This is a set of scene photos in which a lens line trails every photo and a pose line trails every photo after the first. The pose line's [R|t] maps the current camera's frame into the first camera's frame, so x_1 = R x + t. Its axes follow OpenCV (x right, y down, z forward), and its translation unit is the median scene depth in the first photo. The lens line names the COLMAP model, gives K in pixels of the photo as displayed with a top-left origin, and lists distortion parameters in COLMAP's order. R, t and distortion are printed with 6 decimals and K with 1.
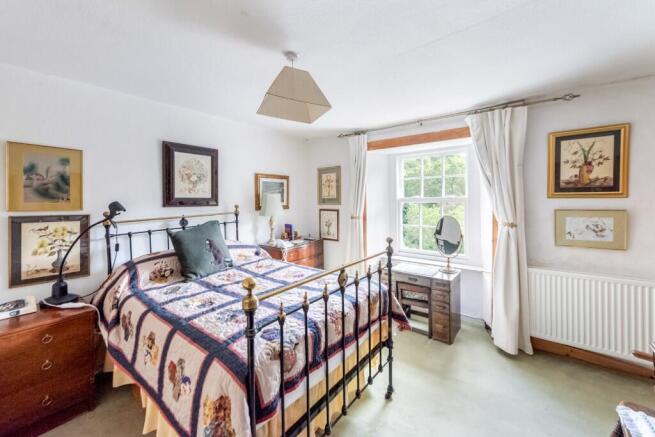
lens RADIAL K [[262.1, 0, 329.5], [0, 262.1, 200.6], [0, 0, 1]] dist [0.003368, -0.000225]
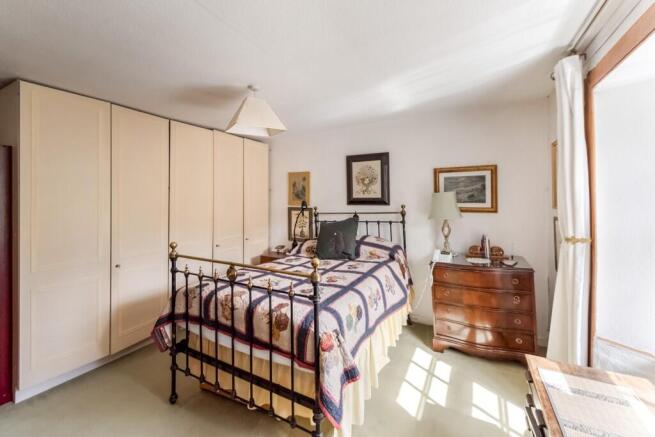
lens RADIAL K [[262.1, 0, 332.7], [0, 262.1, 198.6], [0, 0, 1]] dist [0.003368, -0.000225]
pose [[0.158708, 0.003870, -0.987318, 0.663634], [0.001921, 0.999989, 0.004228, -0.012881], [0.987324, -0.002568, 0.158698, 0.681894]]
